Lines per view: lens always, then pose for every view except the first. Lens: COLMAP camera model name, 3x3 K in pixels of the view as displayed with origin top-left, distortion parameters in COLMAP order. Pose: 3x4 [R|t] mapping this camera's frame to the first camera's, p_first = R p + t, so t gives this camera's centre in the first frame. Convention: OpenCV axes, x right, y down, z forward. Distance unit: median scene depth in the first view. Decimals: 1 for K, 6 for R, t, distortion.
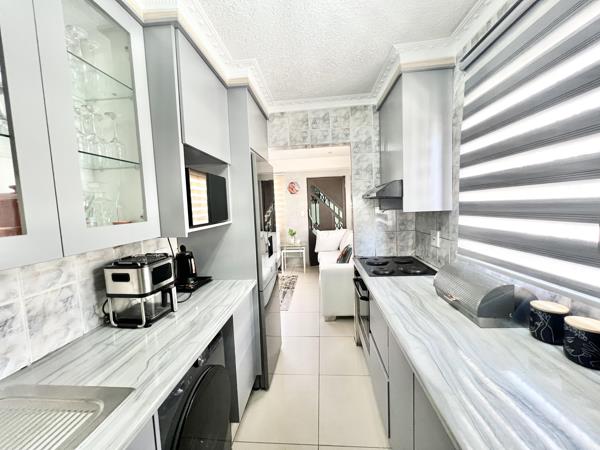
lens RADIAL K [[240.7, 0, 300.0], [0, 240.7, 225.0], [0, 0, 1]] dist [0.000480, 0.000131]
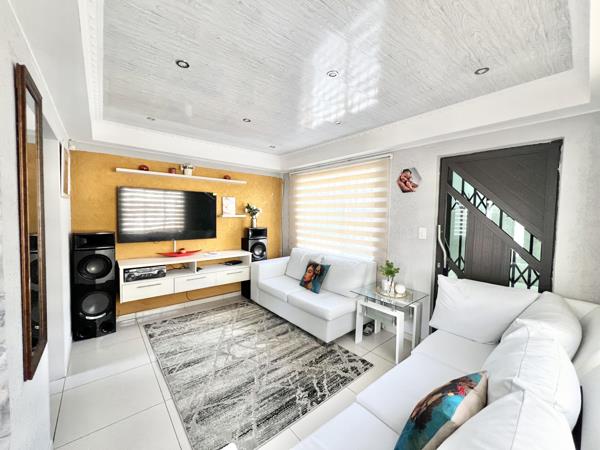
lens RADIAL K [[240.7, 0, 300.0], [0, 240.7, 225.0], [0, 0, 1]] dist [0.000480, 0.000131]
pose [[0.702243, 0.092906, -0.705850, 0.586969], [-0.108474, 0.993836, 0.022892, -0.165628], [0.703625, 0.060490, 0.707992, 1.653020]]
